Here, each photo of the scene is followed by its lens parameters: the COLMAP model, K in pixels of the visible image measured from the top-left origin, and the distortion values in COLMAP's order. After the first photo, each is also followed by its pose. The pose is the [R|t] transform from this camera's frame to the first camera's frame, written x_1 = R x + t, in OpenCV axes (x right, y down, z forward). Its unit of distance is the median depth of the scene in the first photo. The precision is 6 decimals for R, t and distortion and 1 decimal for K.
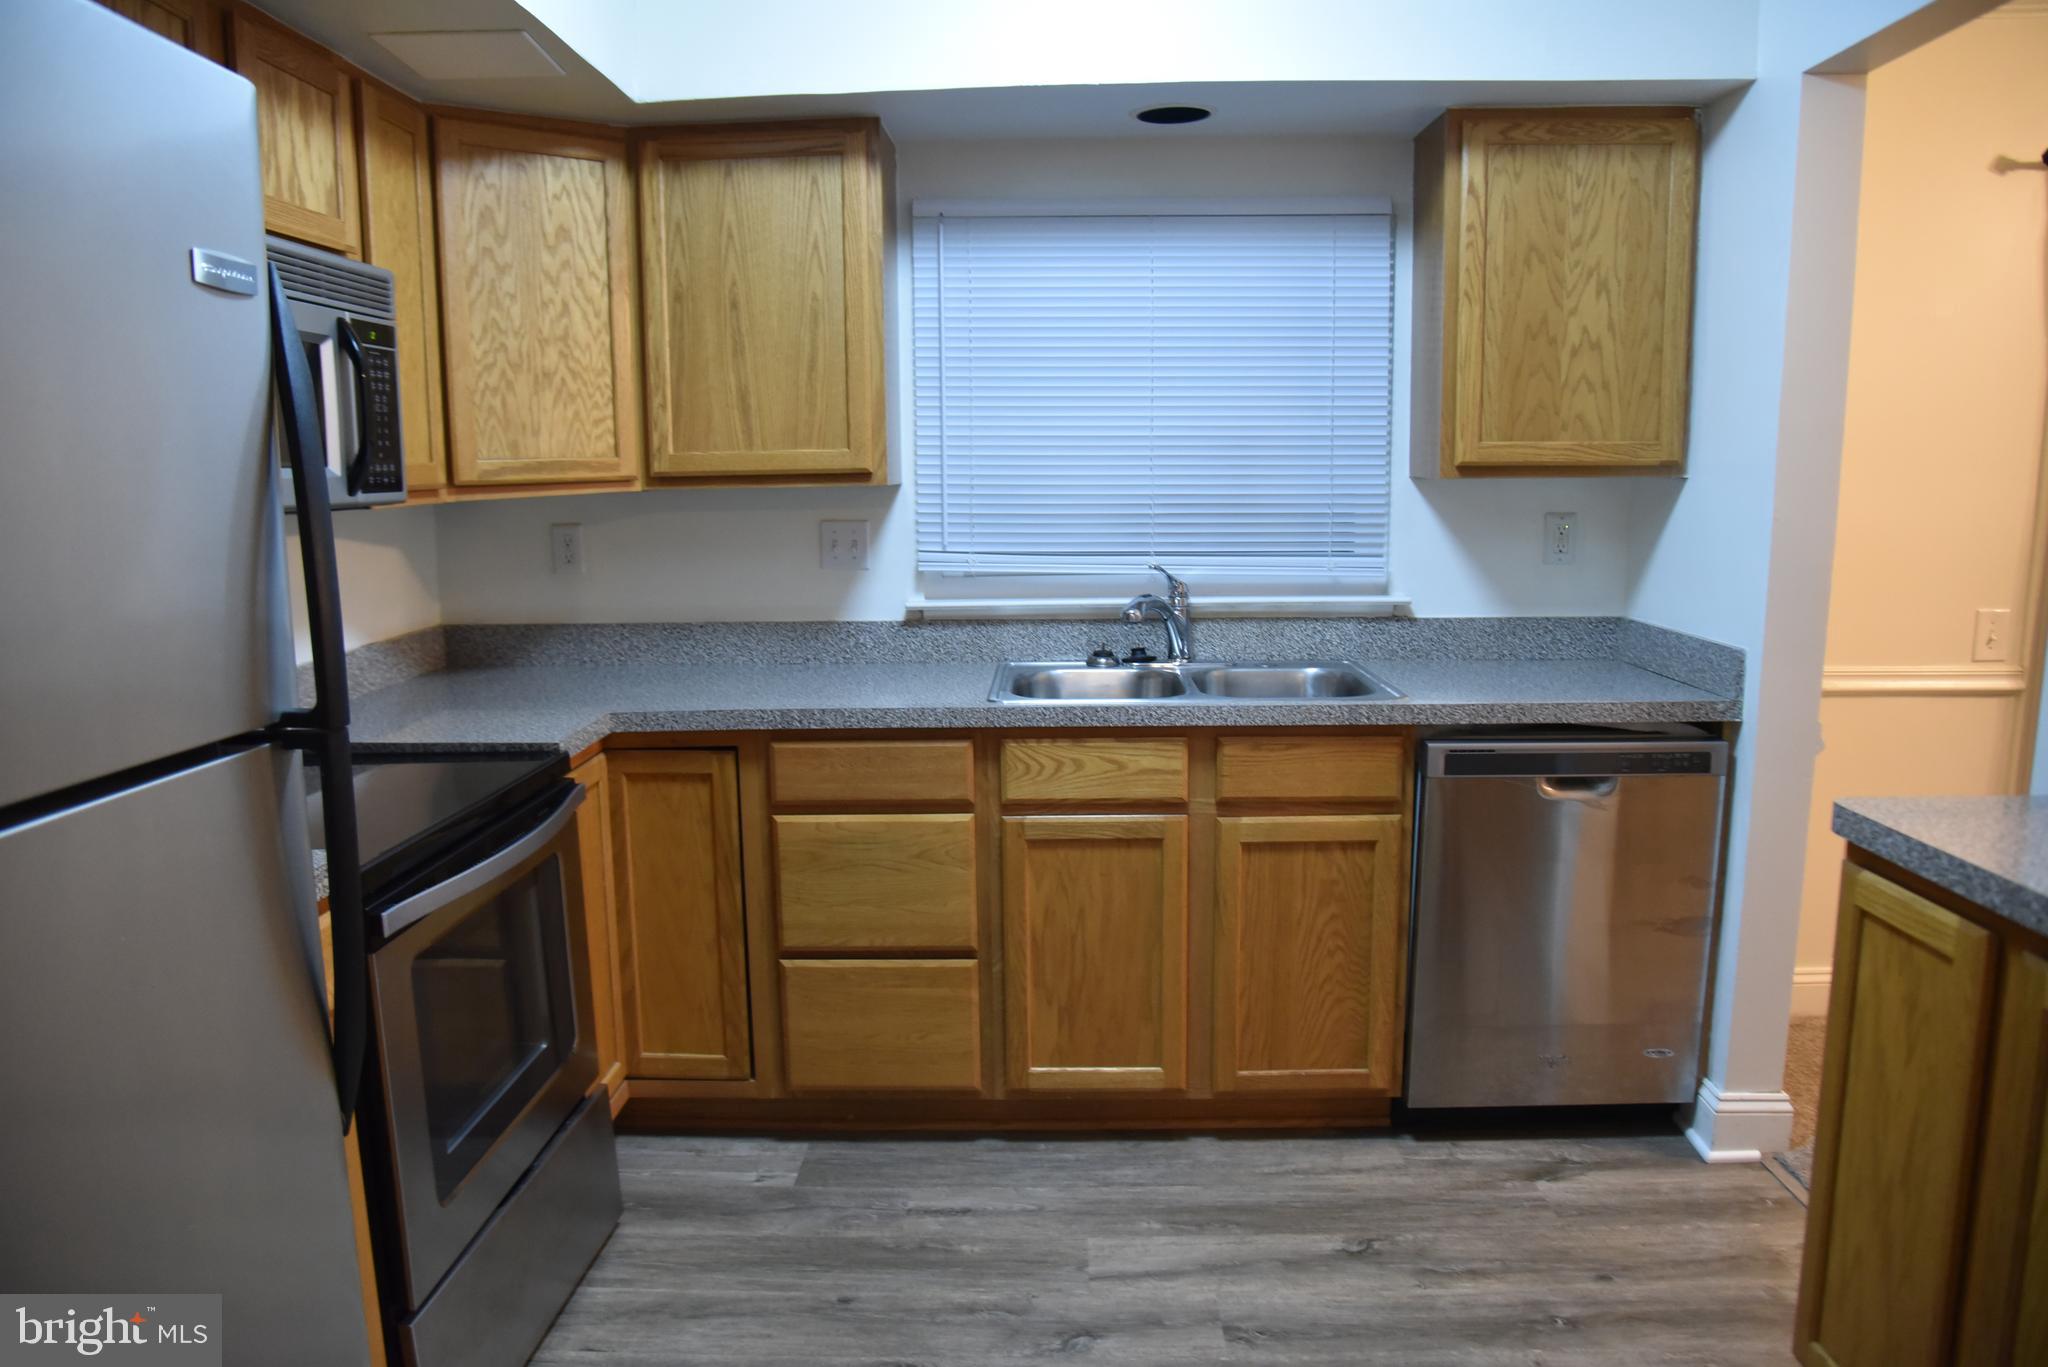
lens RADIAL K [[1403.8, 0, 1011.1], [0, 1403.8, 684.2], [0, 0, 1]] dist [-0.120451, 0.071436]
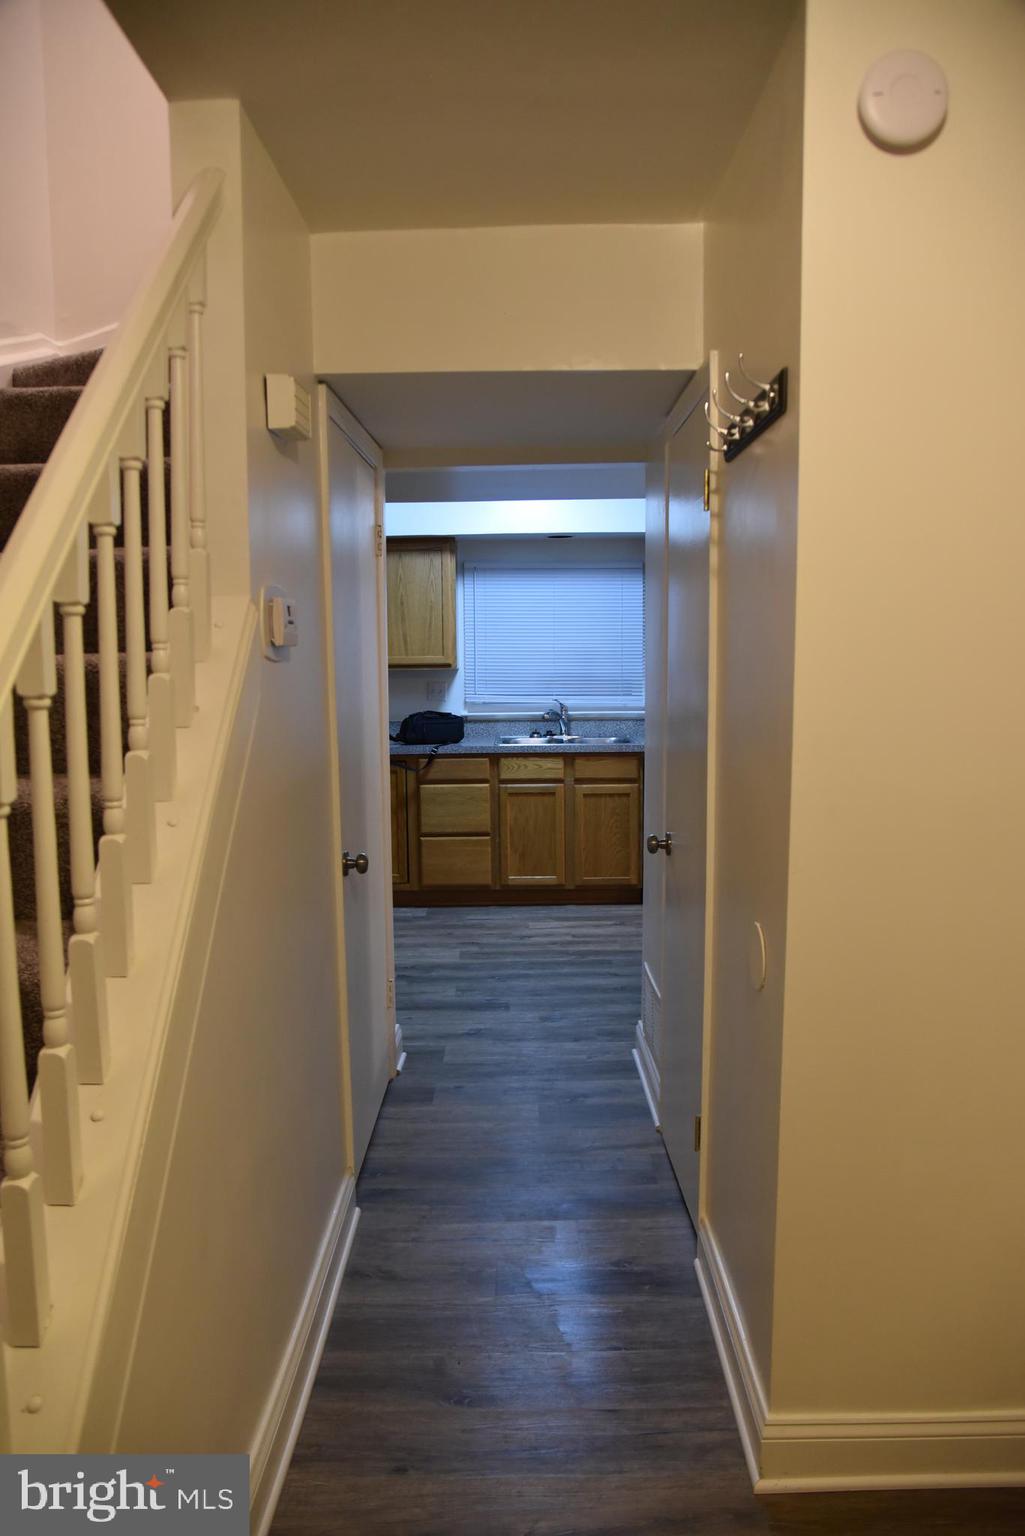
lens RADIAL K [[1071.8, 0, 511.2], [0, 1071.8, 789.1], [0, 0, 1]] dist [-0.111852, 0.075541]
pose [[0.999639, -0.000075, 0.026879, -0.040276], [0.000677, 0.999749, -0.022386, 0.149848], [-0.026870, 0.022396, 0.999388, -1.169559]]
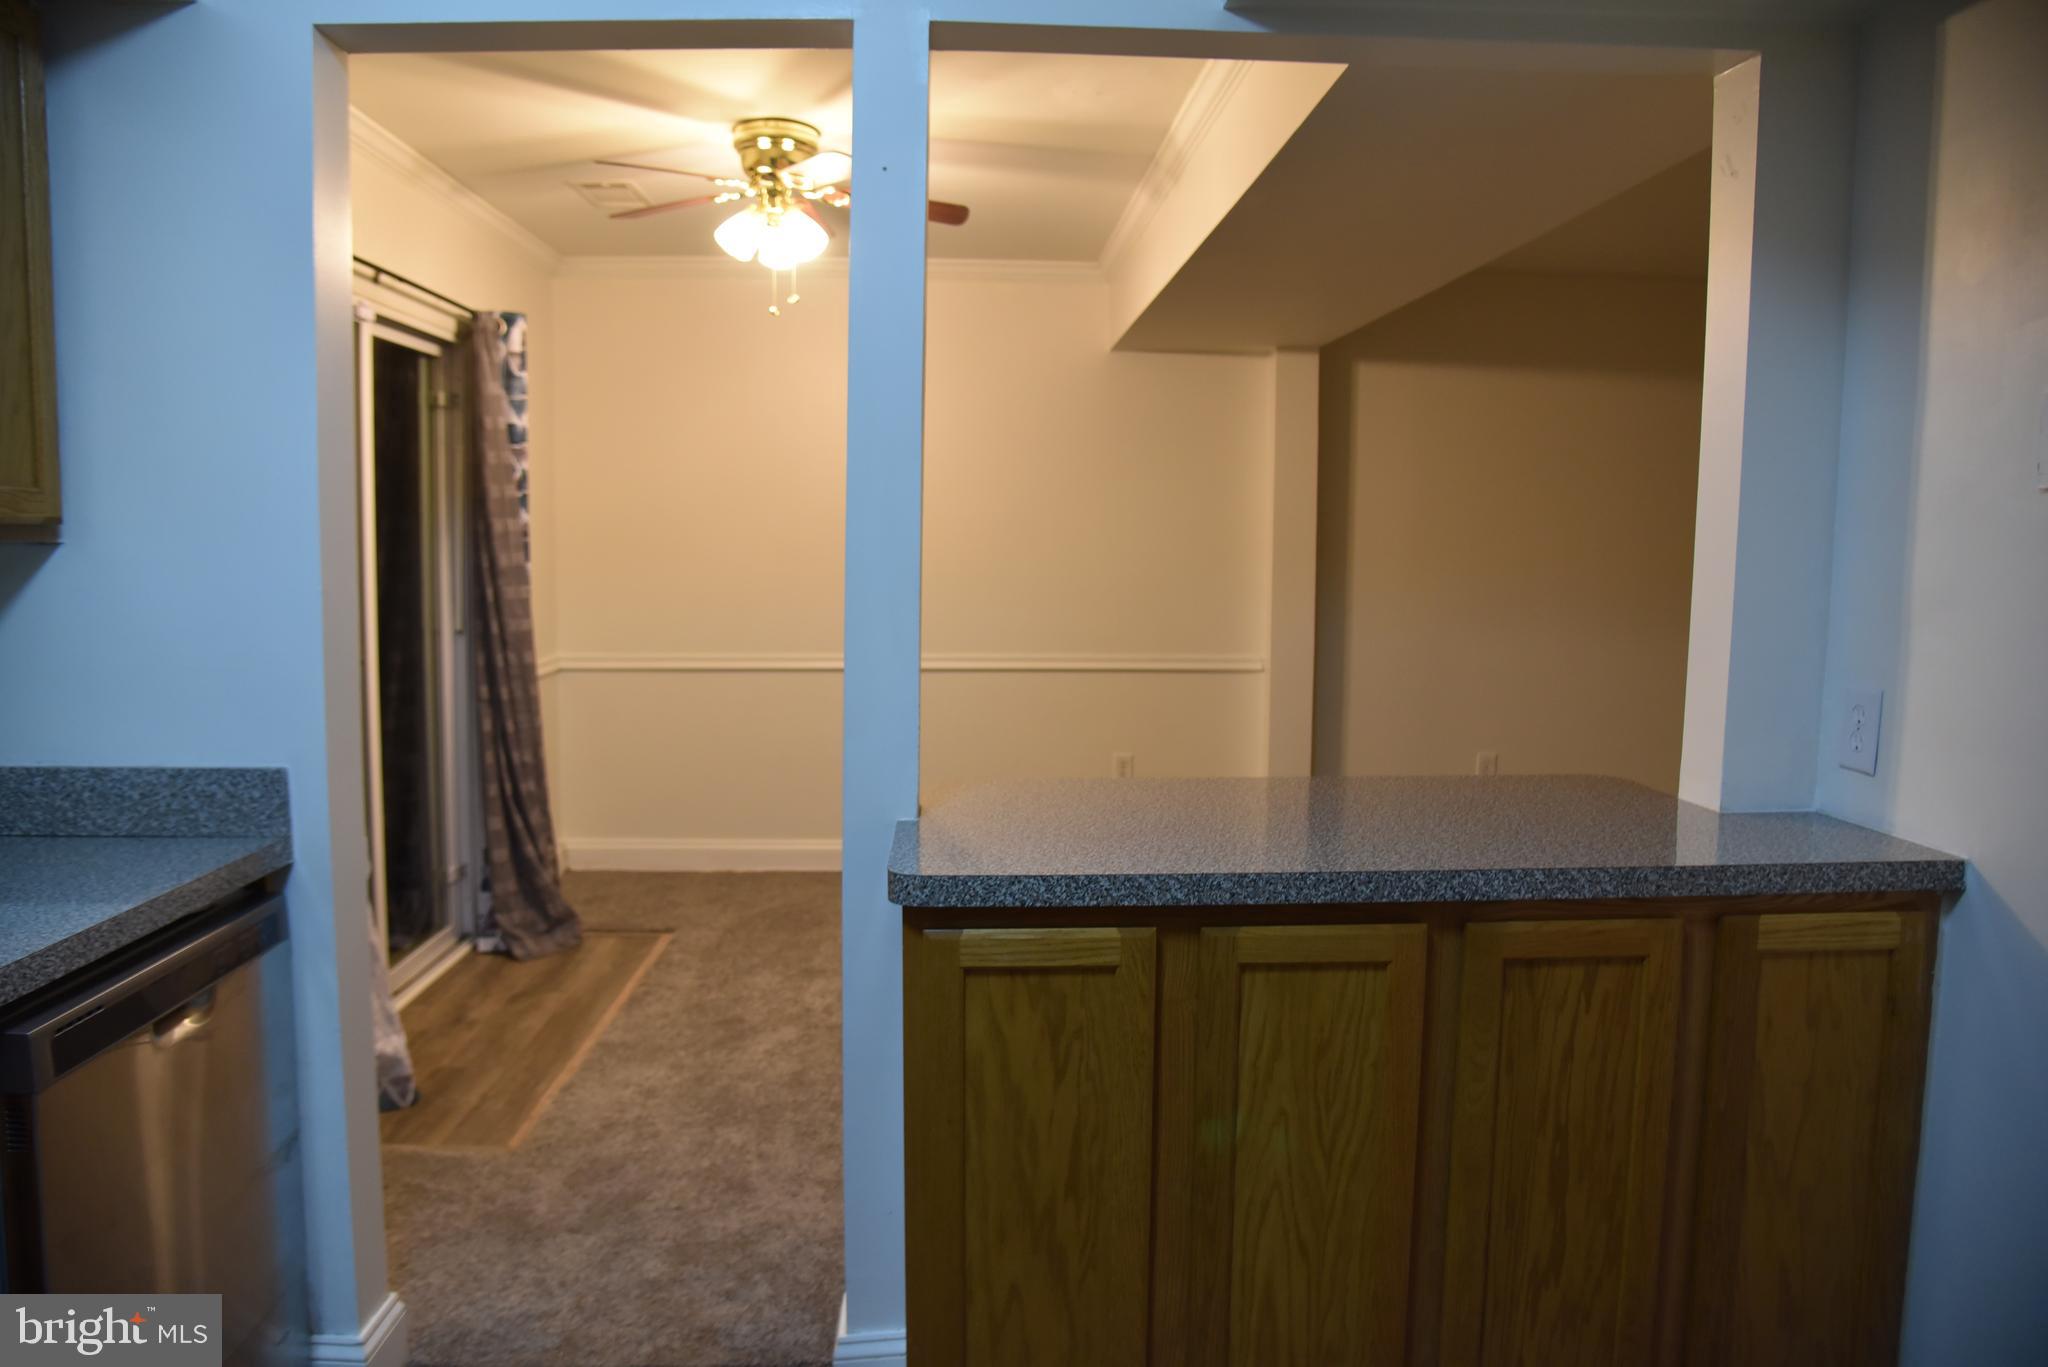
lens RADIAL K [[1429.1, 0, 998.9], [0, 1429.1, 681.0], [0, 0, 1]] dist [-0.111852, 0.075541]
pose [[-0.064237, -0.088909, 0.993966, -0.242440], [0.149597, 0.983910, 0.097678, -0.086592], [-0.986658, 0.154969, -0.049903, 0.624224]]
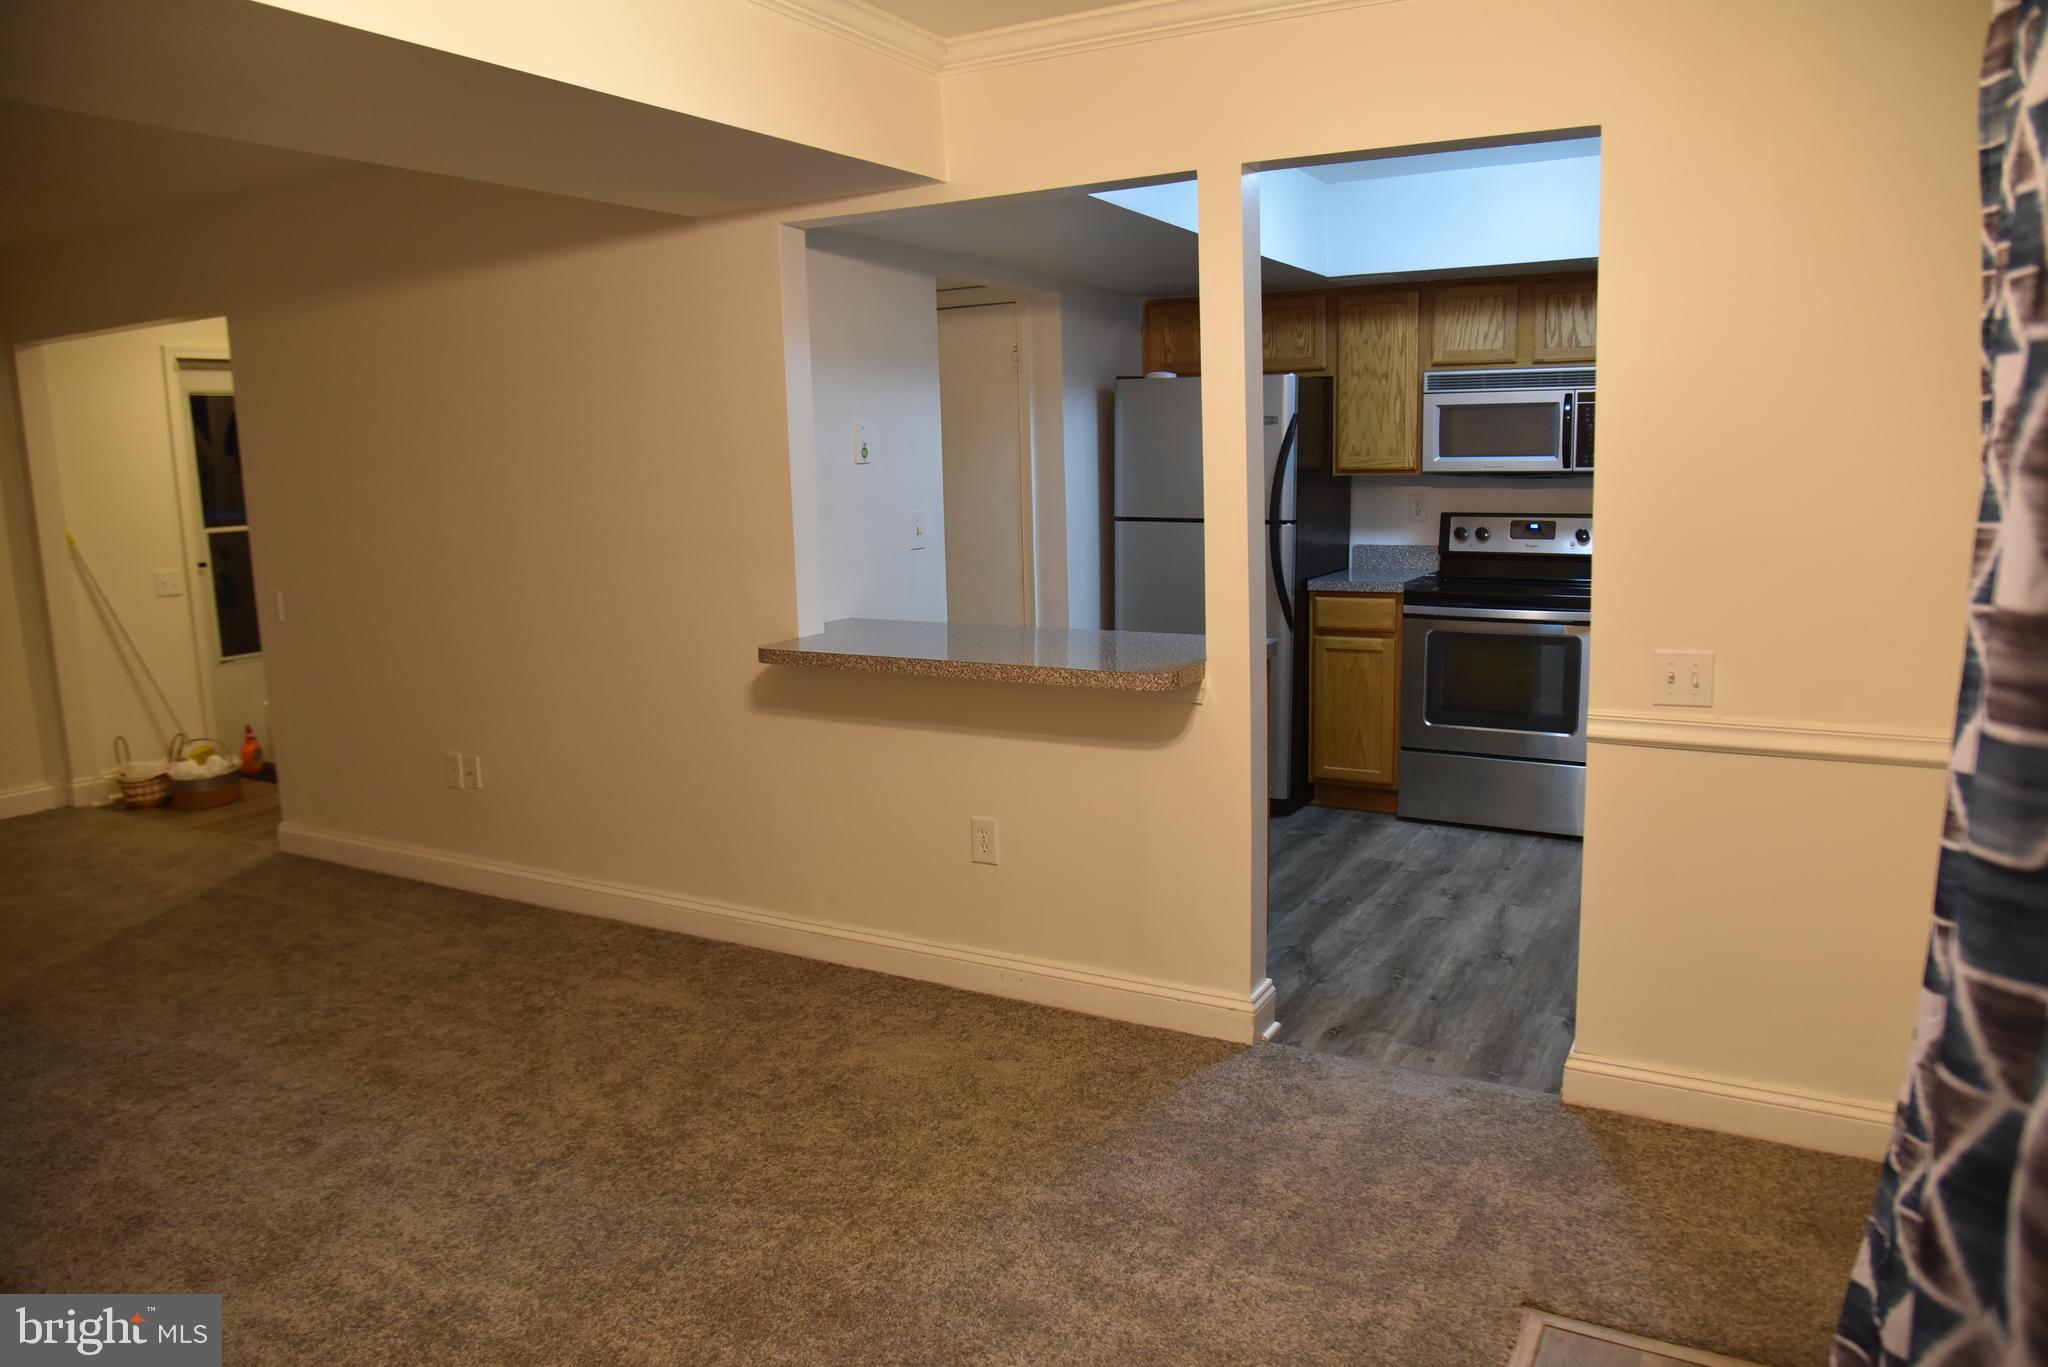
lens RADIAL K [[1429.1, 0, 998.9], [0, 1429.1, 681.0], [0, 0, 1]] dist [-0.111852, 0.075541]
pose [[-0.468847, 0.163386, -0.868037, 1.673289], [-0.107762, 0.964821, 0.239808, -0.201732], [0.876681, 0.205975, -0.434746, 0.991959]]
